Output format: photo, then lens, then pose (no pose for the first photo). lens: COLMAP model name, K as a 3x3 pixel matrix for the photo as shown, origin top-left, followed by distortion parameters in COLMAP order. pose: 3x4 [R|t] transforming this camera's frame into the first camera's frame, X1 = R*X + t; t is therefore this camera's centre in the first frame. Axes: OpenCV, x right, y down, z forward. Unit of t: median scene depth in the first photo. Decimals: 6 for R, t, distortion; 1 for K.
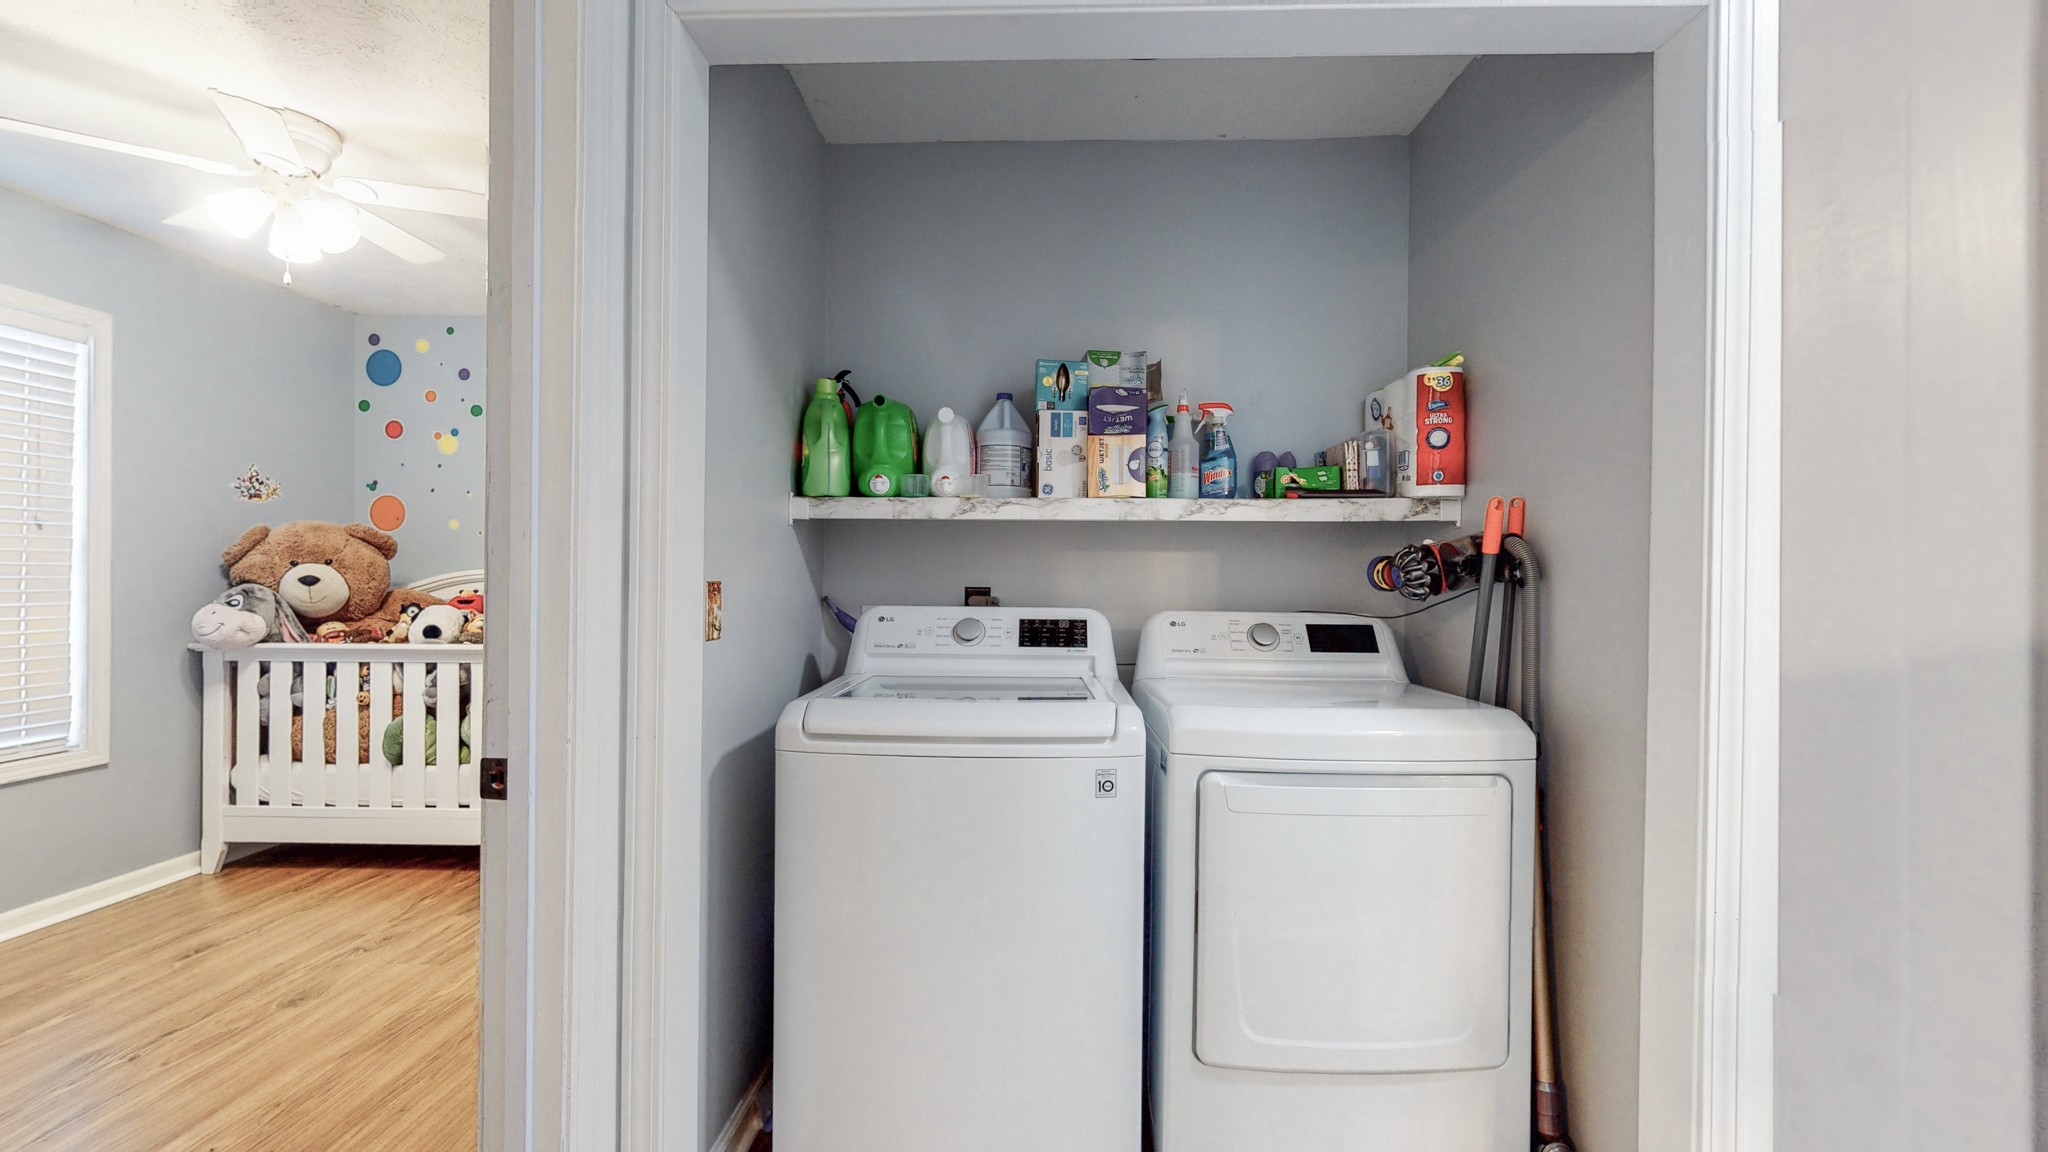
lens RADIAL K [[851.7, 0, 1017.0], [0, 851.7, 580.4], [0, 0, 1]] dist [0.008748, -0.001169]
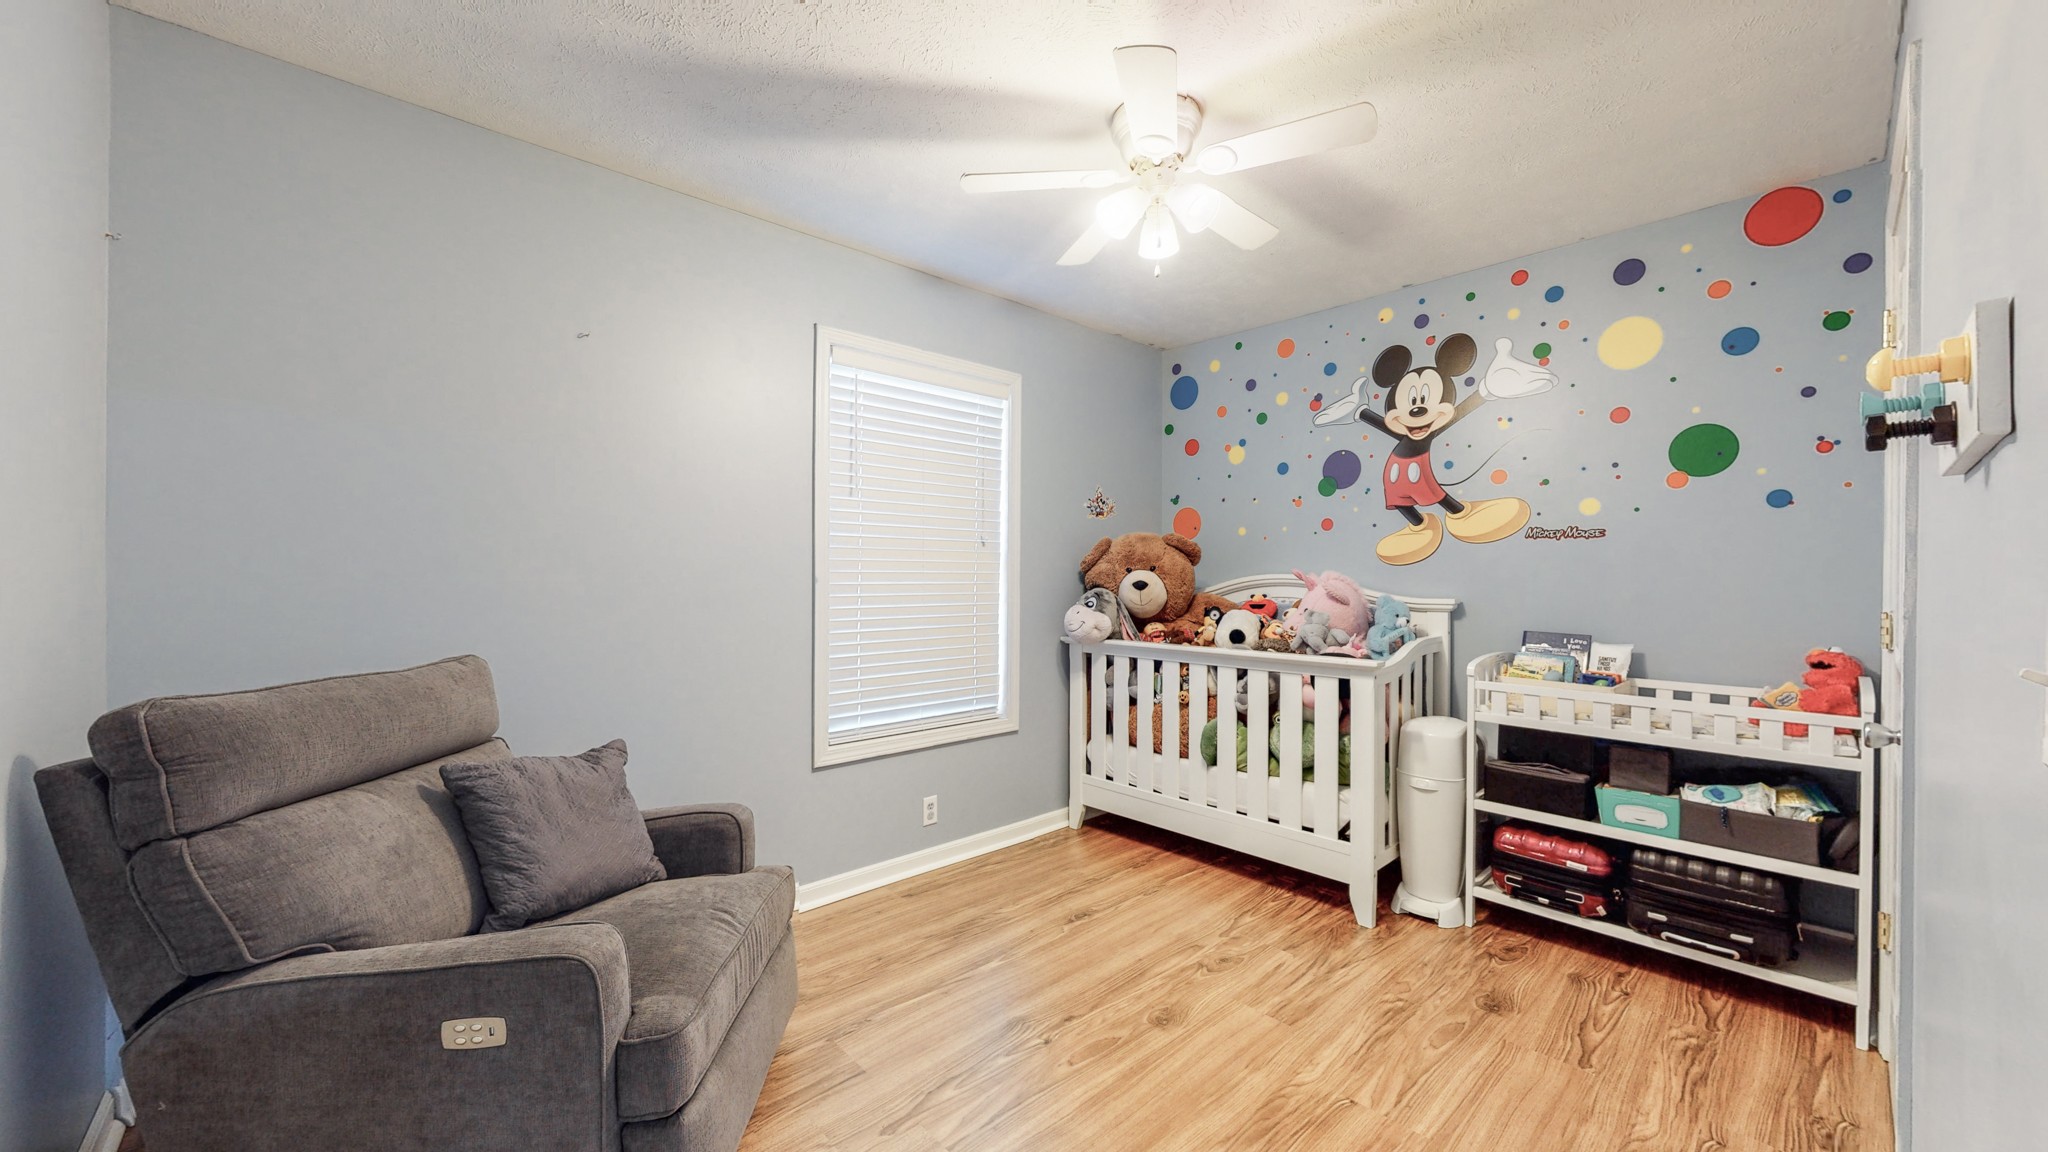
lens RADIAL K [[753.7, 0, 1021.7], [0, 753.7, 578.2], [0, 0, 1]] dist [-0.001046, -0.000030]
pose [[0.706559, -0.004670, -0.707639, -0.246032], [-0.000723, 0.999973, -0.007321, -0.001669], [0.707654, 0.005684, 0.706536, 0.201348]]
